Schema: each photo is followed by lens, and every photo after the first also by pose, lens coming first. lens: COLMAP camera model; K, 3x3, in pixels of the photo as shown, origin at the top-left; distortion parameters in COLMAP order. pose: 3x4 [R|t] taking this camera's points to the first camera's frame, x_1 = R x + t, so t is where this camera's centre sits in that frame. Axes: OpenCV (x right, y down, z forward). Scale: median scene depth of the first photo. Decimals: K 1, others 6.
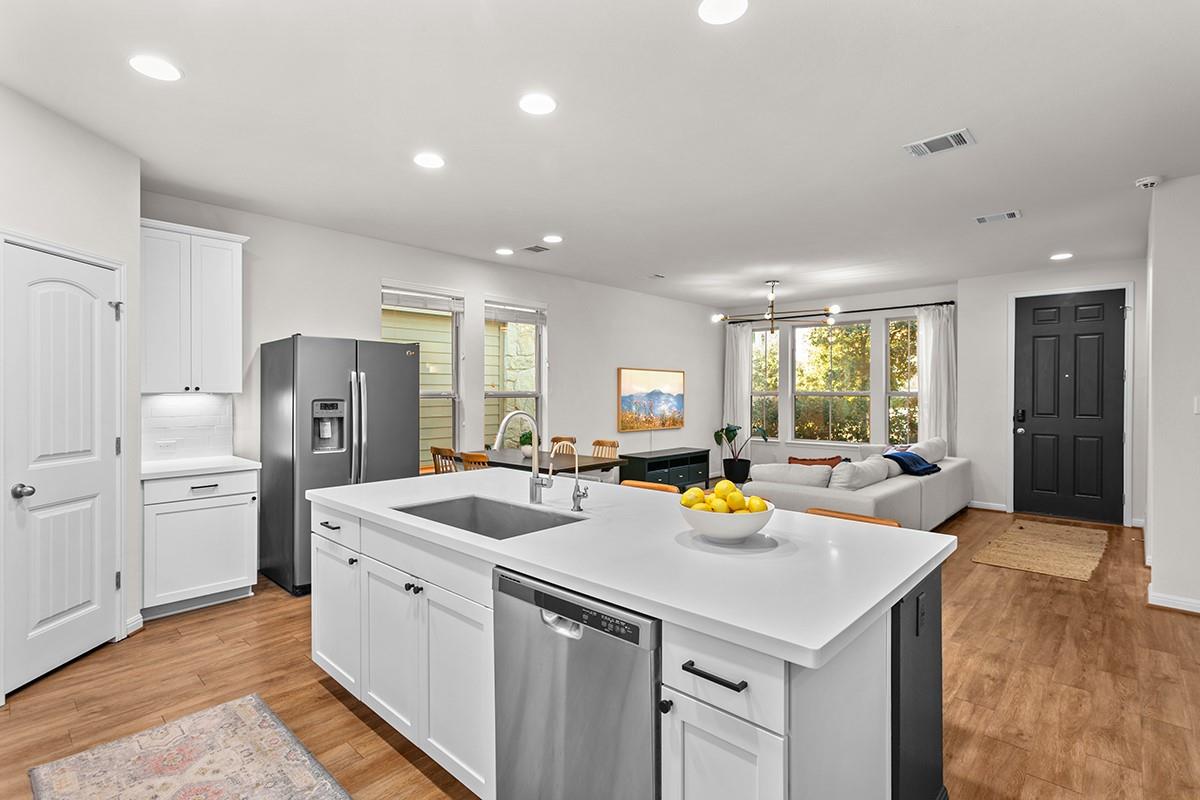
lens RADIAL K [[572.2, 0, 596.1], [0, 572.2, 397.1], [0, 0, 1]] dist [0.005441, -0.004264]
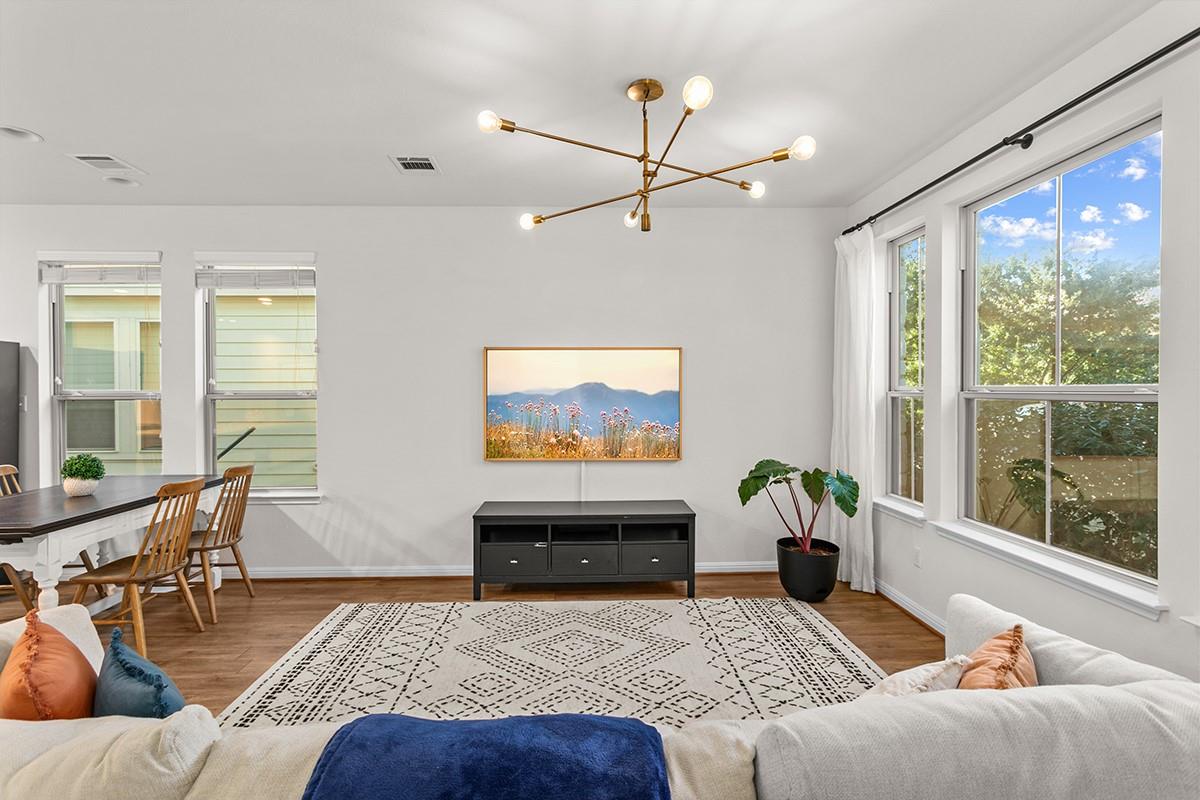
lens RADIAL K [[572.2, 0, 599.2], [0, 572.2, 401.2], [0, 0, 1]] dist [0.005441, -0.004264]
pose [[0.714306, 0.006845, -0.699800, 0.499095], [-0.006873, 0.999973, 0.002765, 0.001091], [0.699800, 0.002835, 0.714334, 0.669136]]
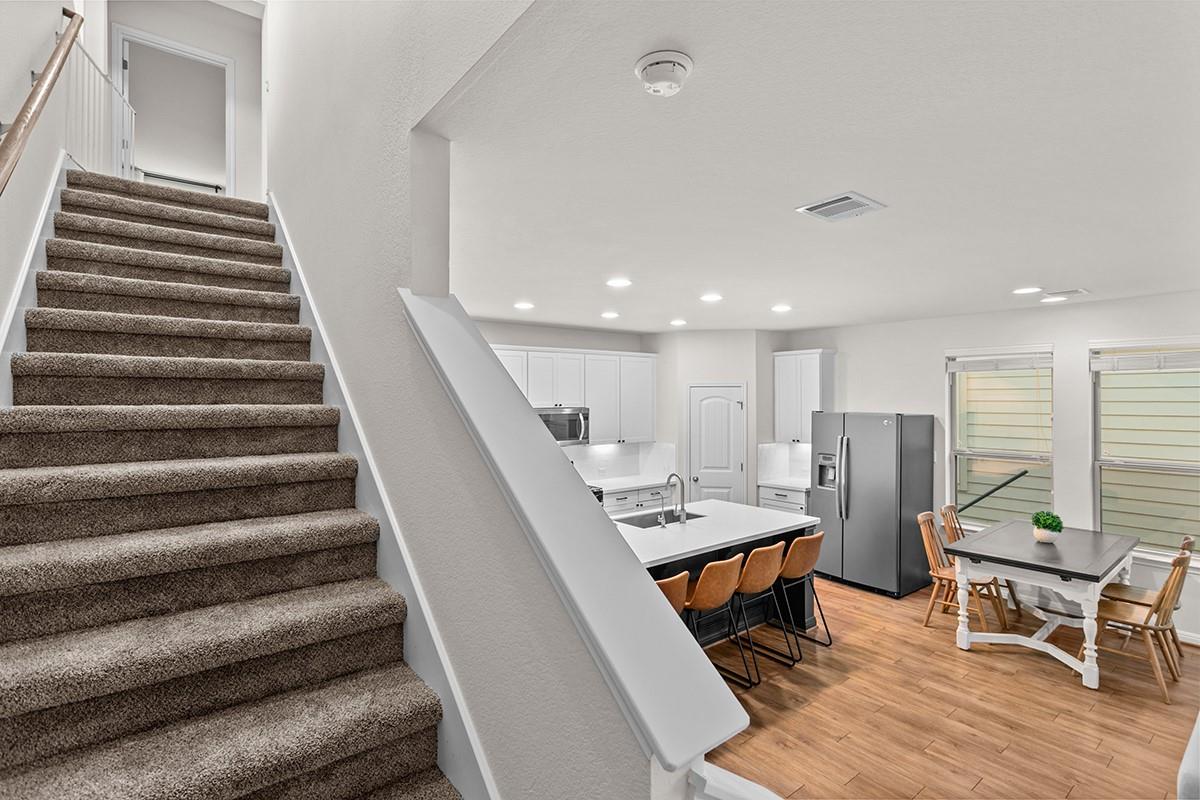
lens RADIAL K [[572.2, 0, 599.9], [0, 572.2, 397.4], [0, 0, 1]] dist [0.005441, -0.004264]
pose [[-0.141856, -0.001031, -0.989887, 0.581329], [-0.007495, 0.999972, 0.000033, -0.073026], [0.989859, 0.007424, -0.141860, 0.322375]]
